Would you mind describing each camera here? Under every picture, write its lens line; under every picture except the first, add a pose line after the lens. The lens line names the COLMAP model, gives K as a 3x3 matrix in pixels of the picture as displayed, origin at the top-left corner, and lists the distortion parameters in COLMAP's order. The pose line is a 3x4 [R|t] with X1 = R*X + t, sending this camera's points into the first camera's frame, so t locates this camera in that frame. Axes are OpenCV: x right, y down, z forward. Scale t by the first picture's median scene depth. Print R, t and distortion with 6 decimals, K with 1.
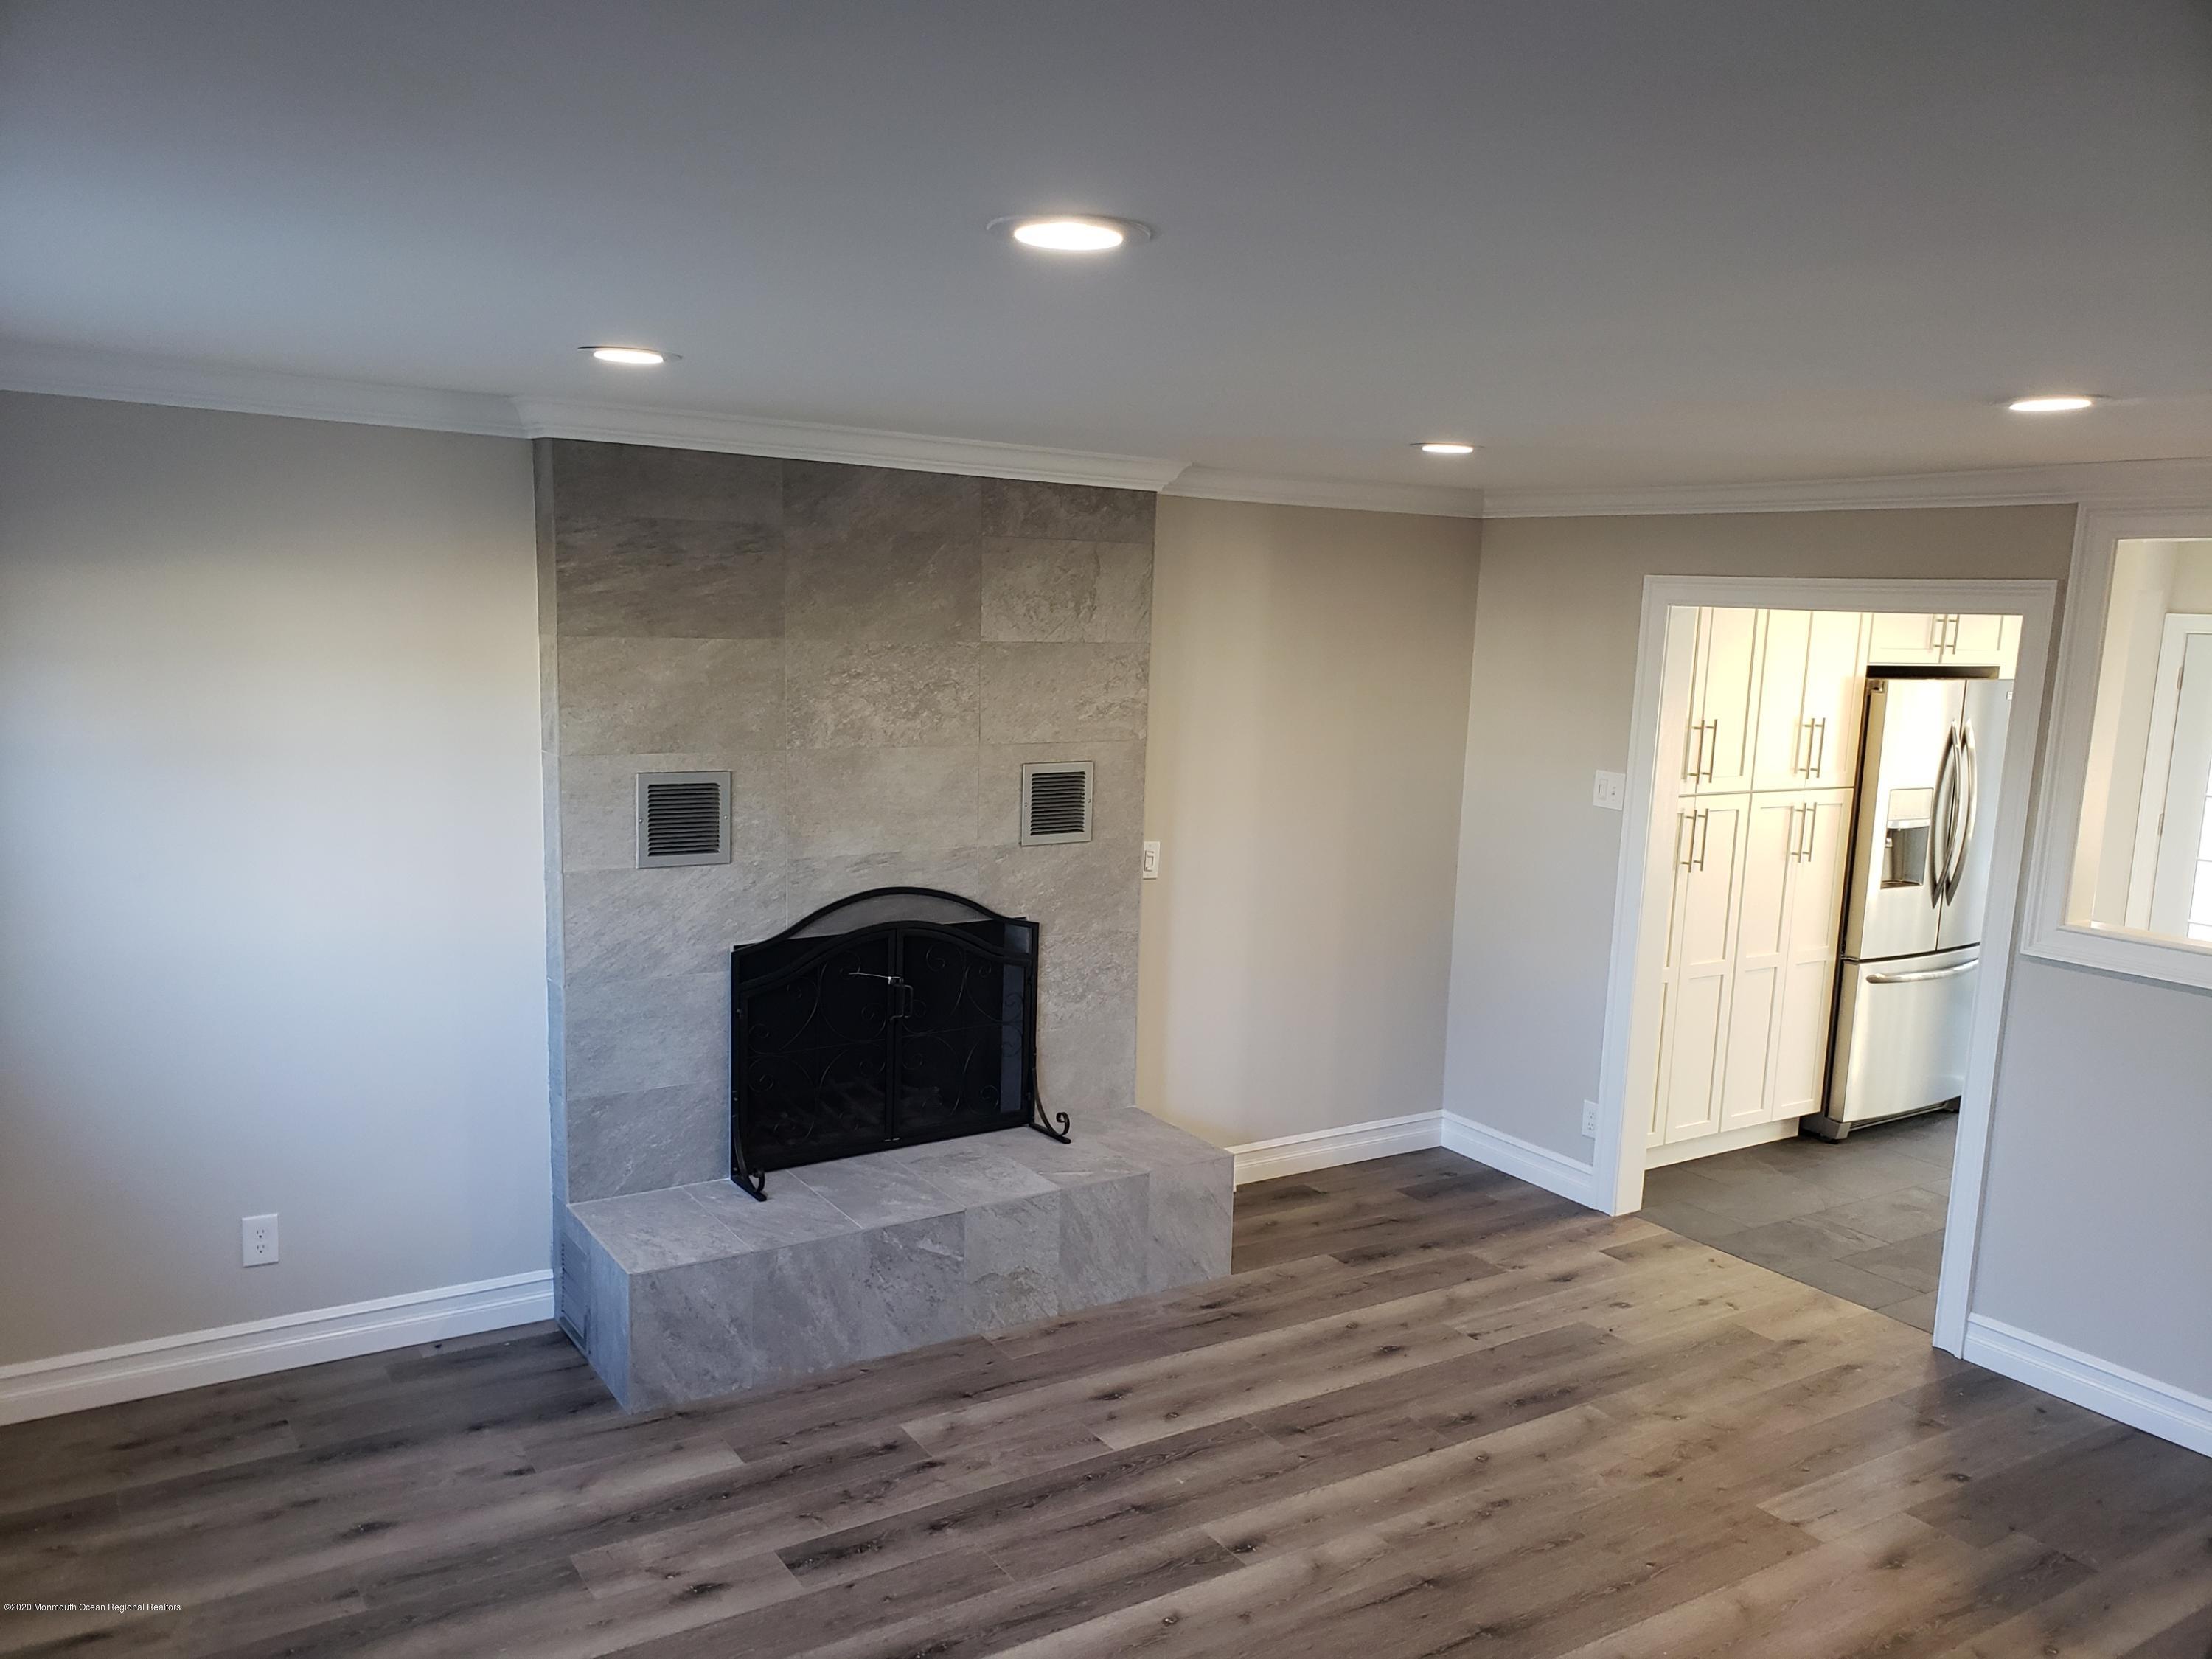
lens RADIAL K [[1753.8, 0, 1106.0], [0, 1753.8, 829.5], [0, 0, 1]] dist [0.082773, -0.094234]
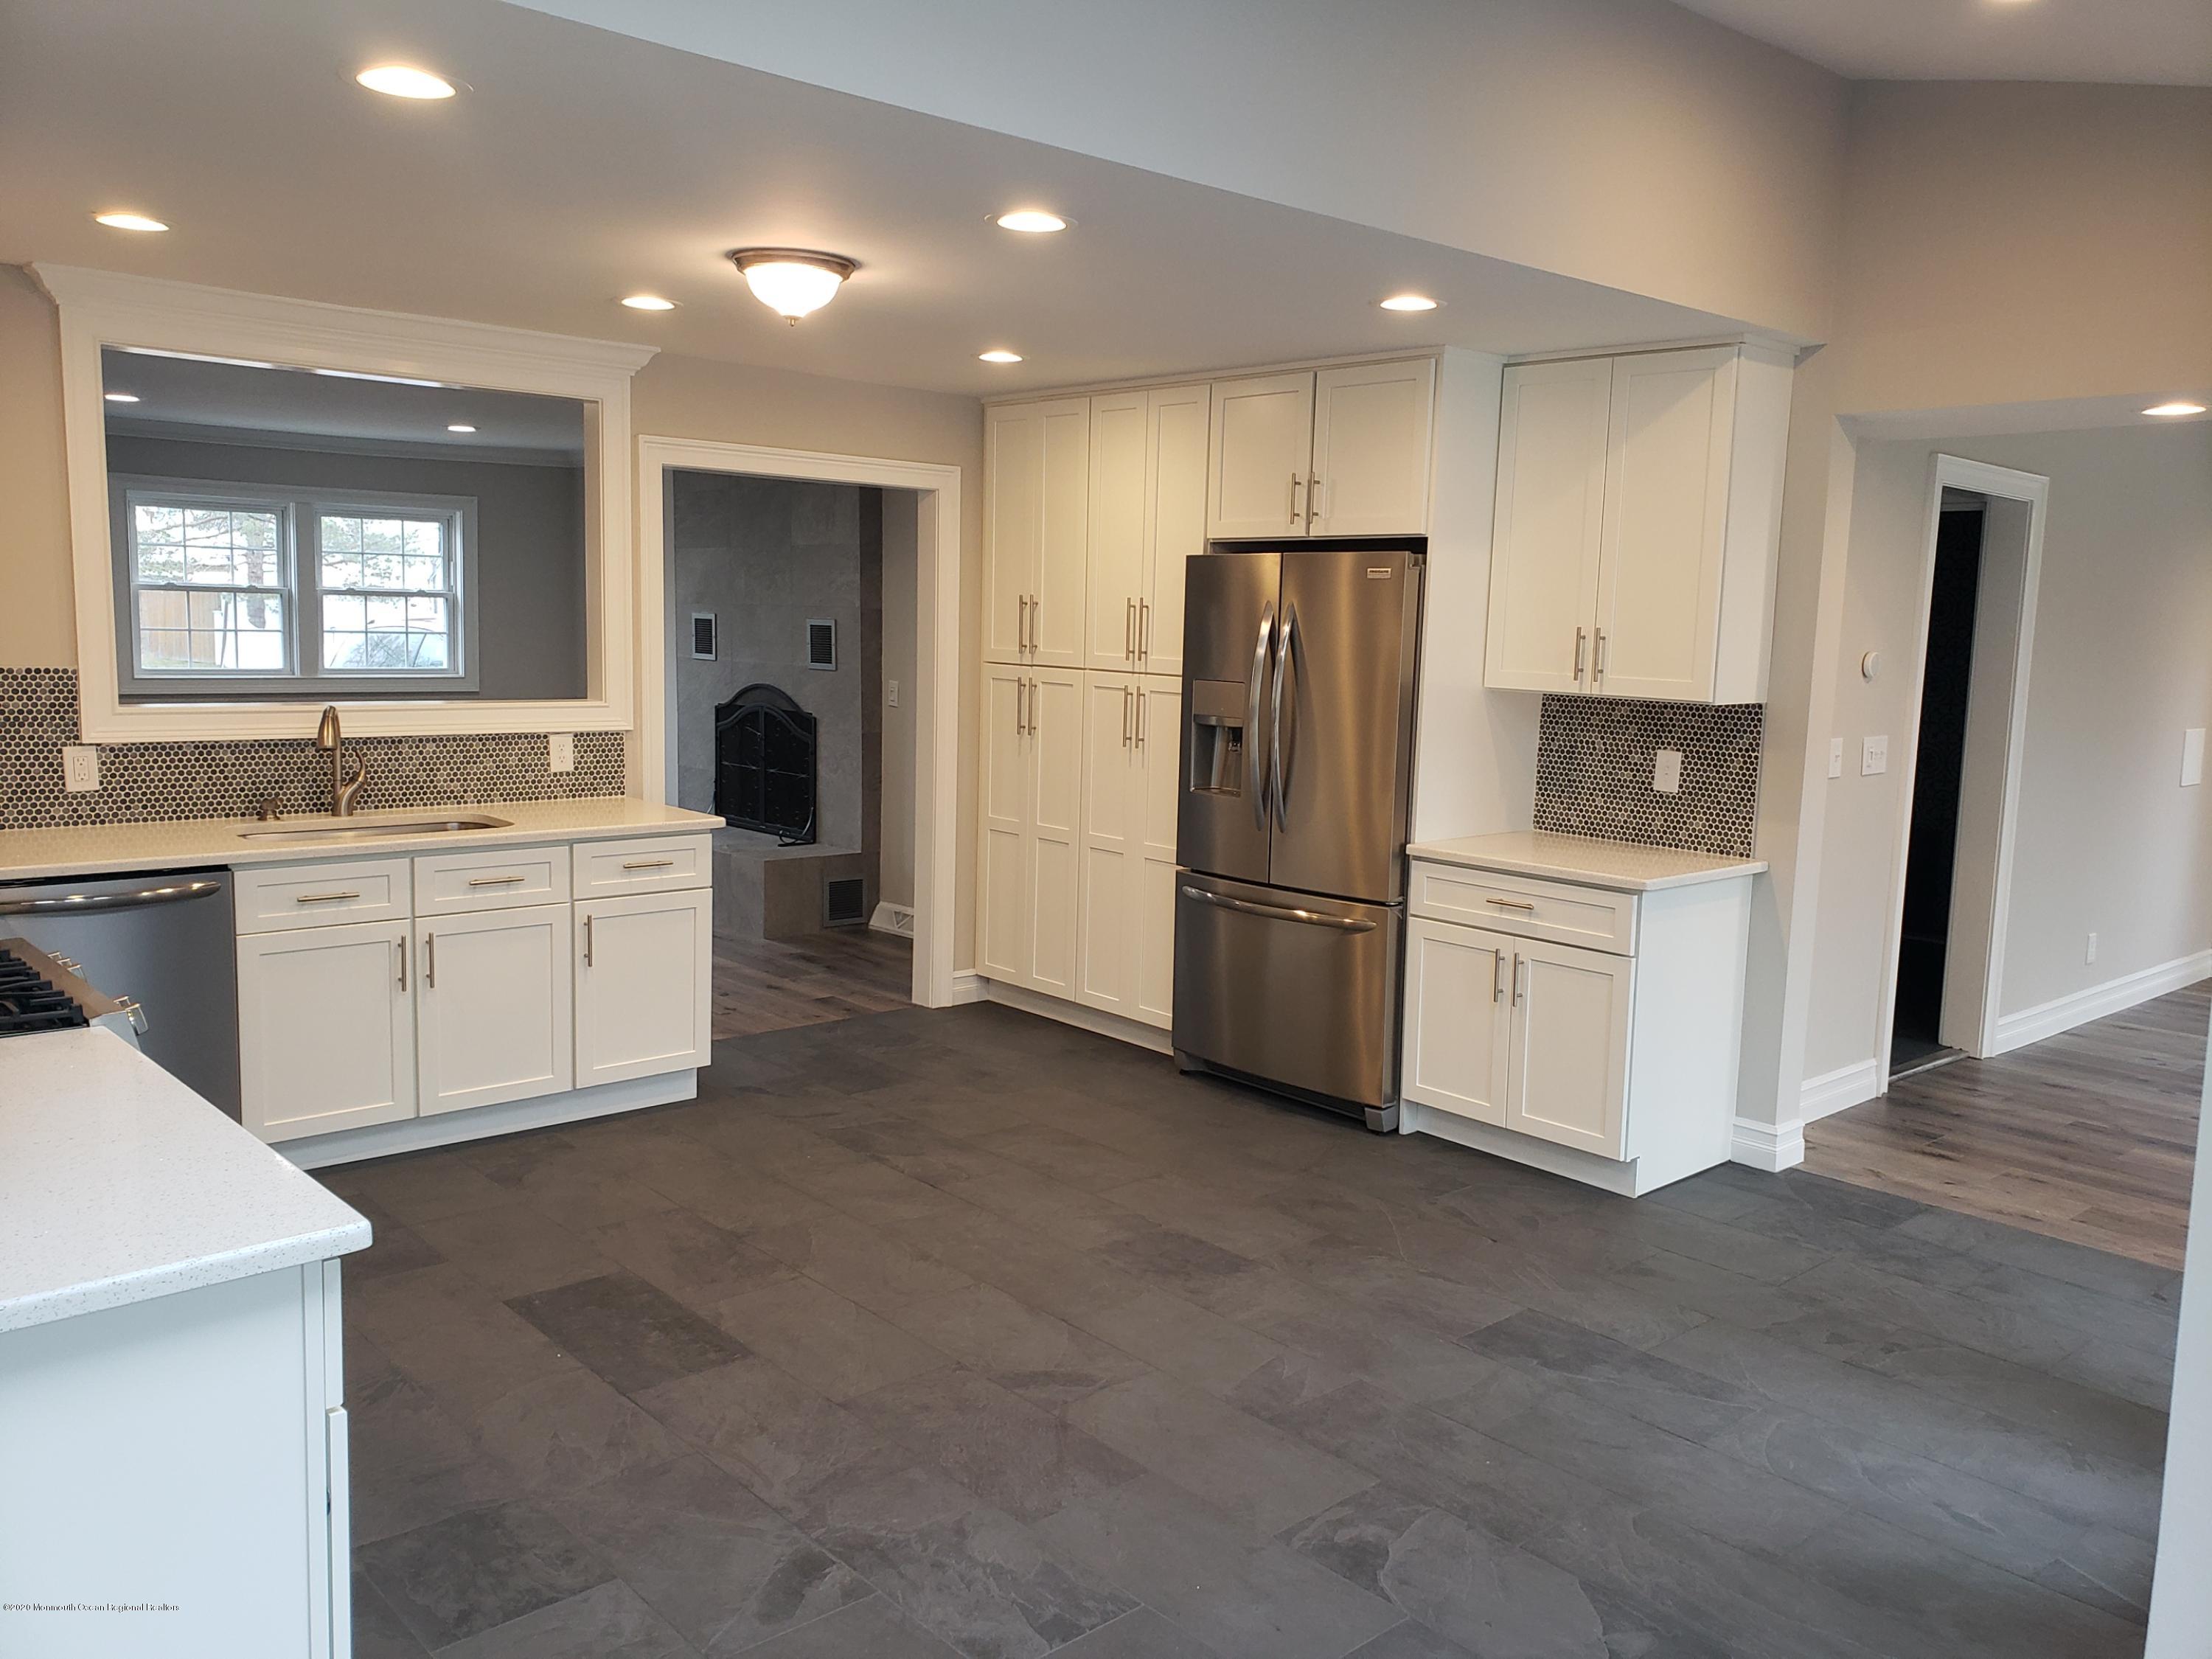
lens RADIAL K [[1720.2, 0, 1110.1], [0, 1720.2, 818.2], [0, 0, 1]] dist [0.068706, -0.089166]
pose [[0.149092, 0.089318, -0.984781, 1.726485], [-0.158860, 0.985139, 0.065300, -0.003929], [0.975979, 0.146707, 0.161065, 1.102970]]
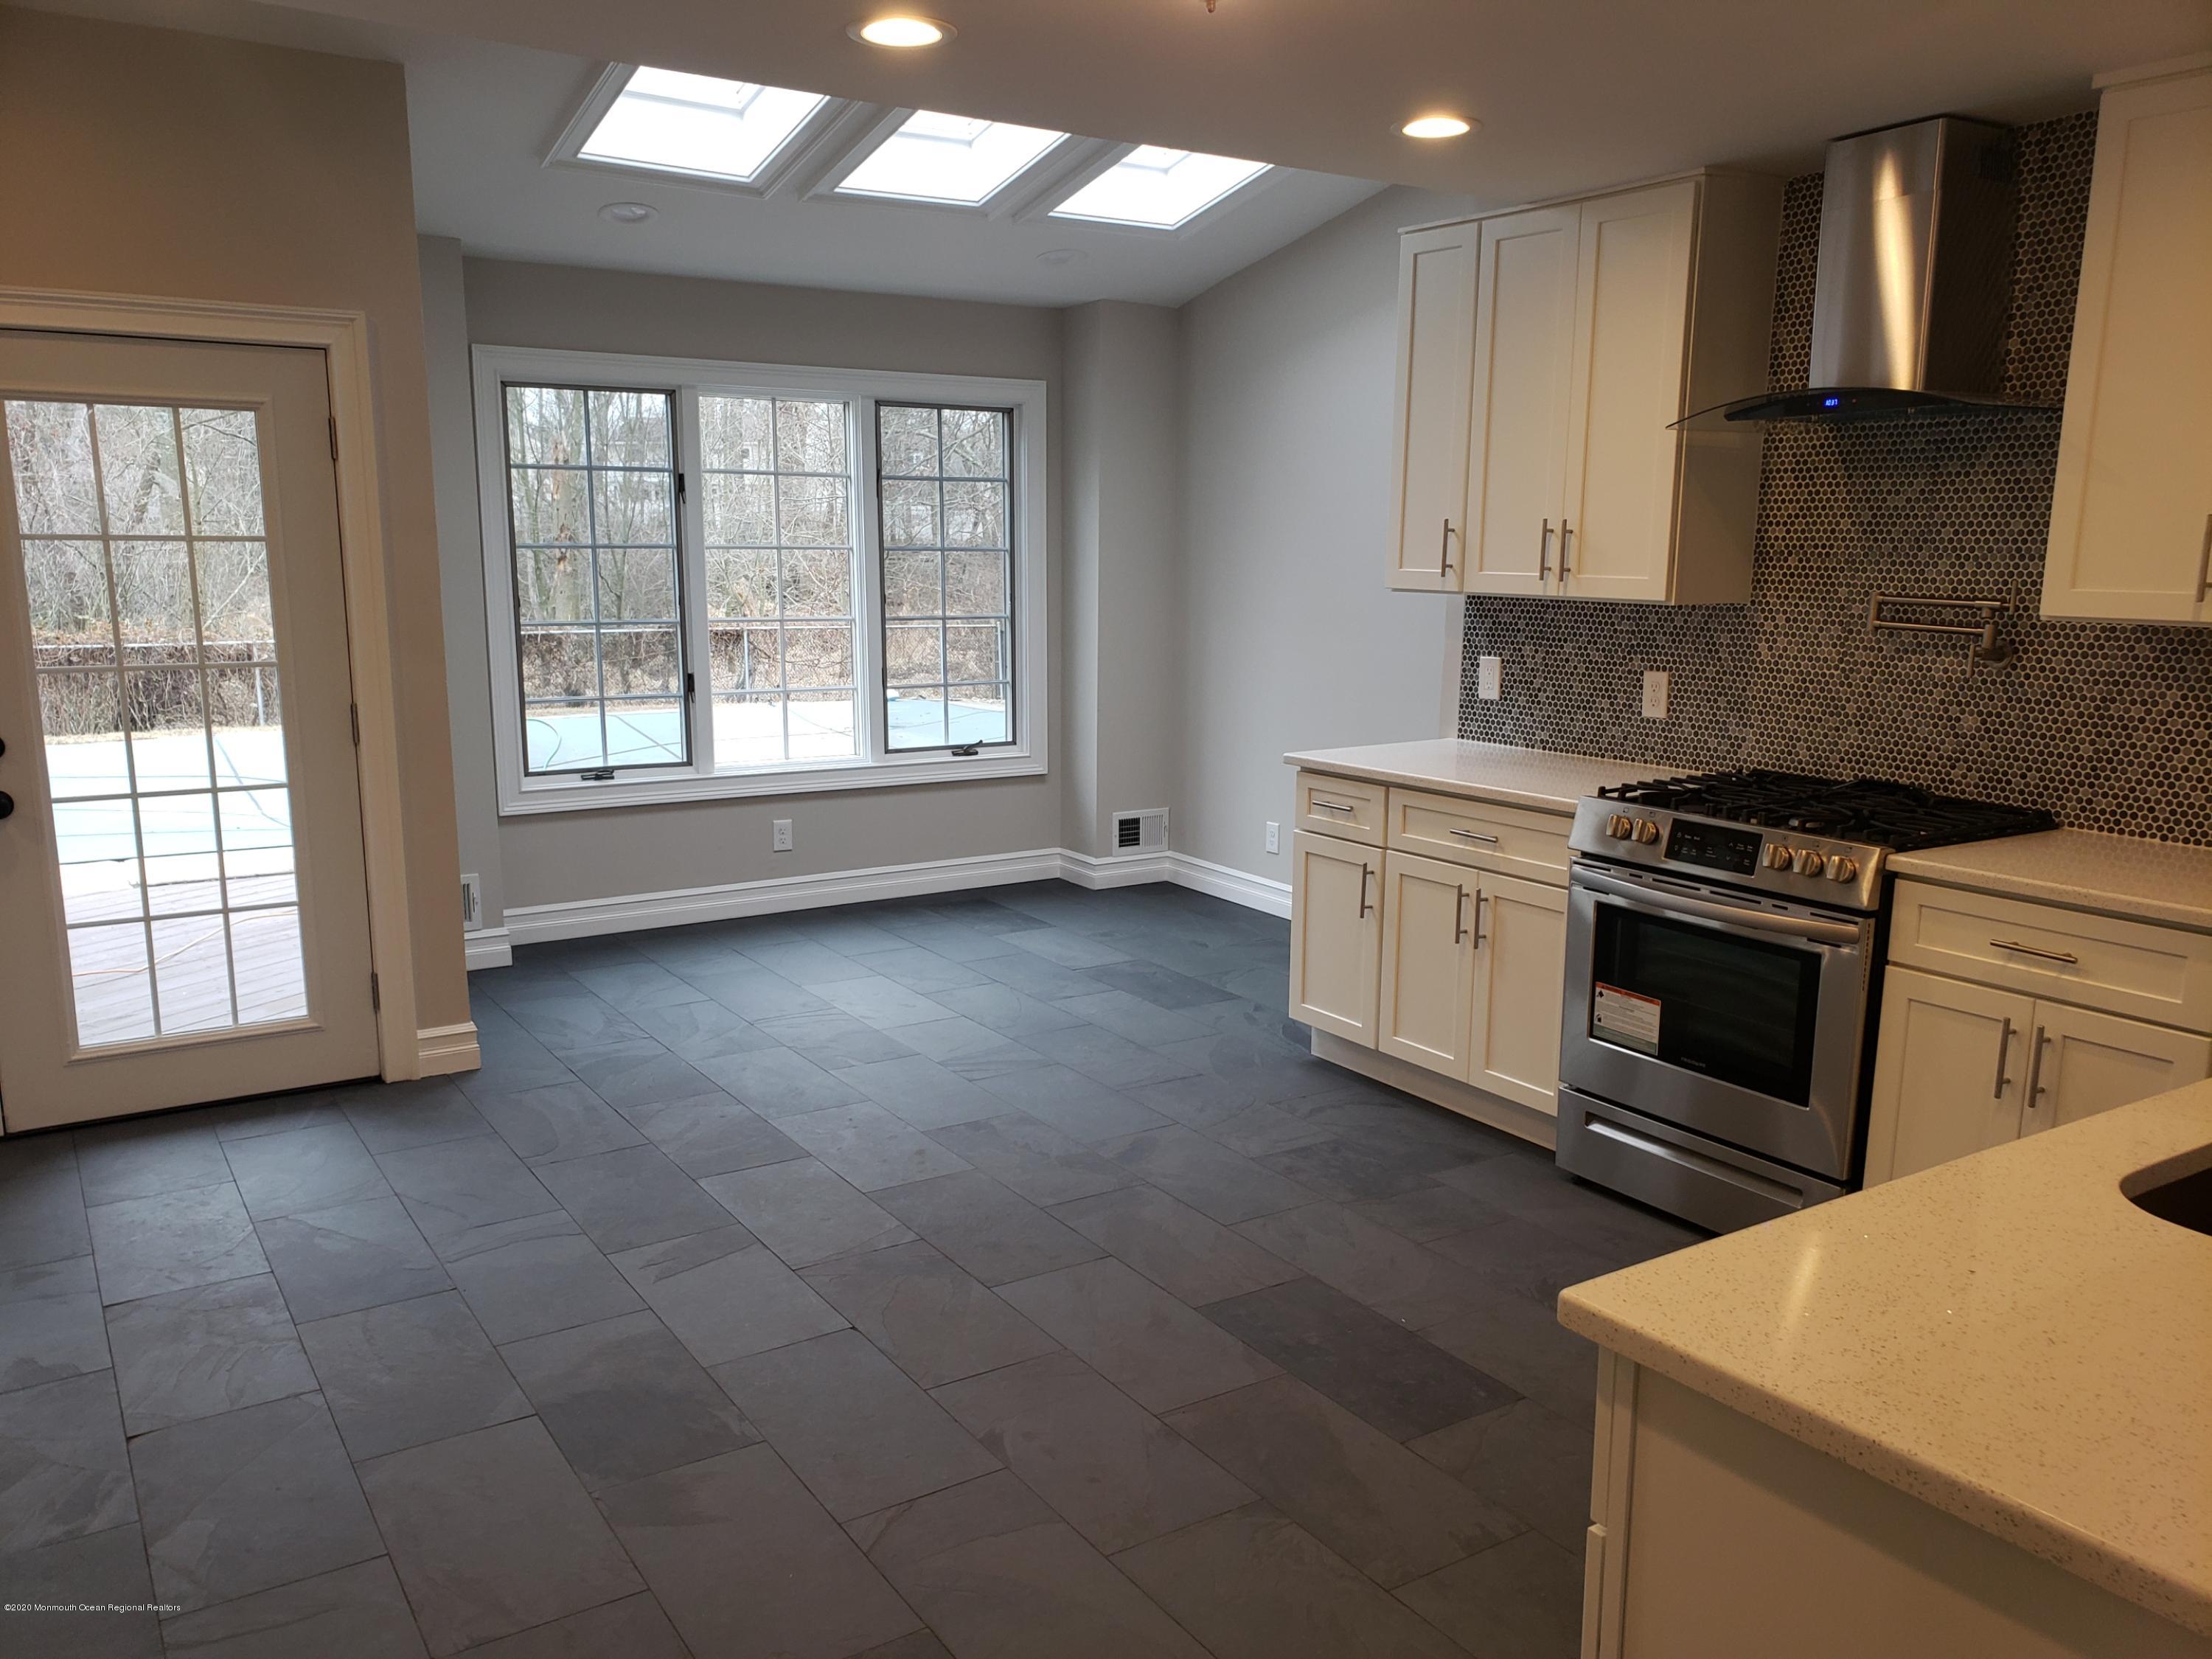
lens RADIAL K [[1753.8, 0, 1106.0], [0, 1753.8, 829.5], [0, 0, 1]] dist [0.082773, -0.094234]
pose [[0.008072, -0.198545, 0.980058, 0.326231], [0.132069, 0.971716, 0.195768, -0.038403], [-0.991208, 0.127855, 0.034065, 1.095583]]
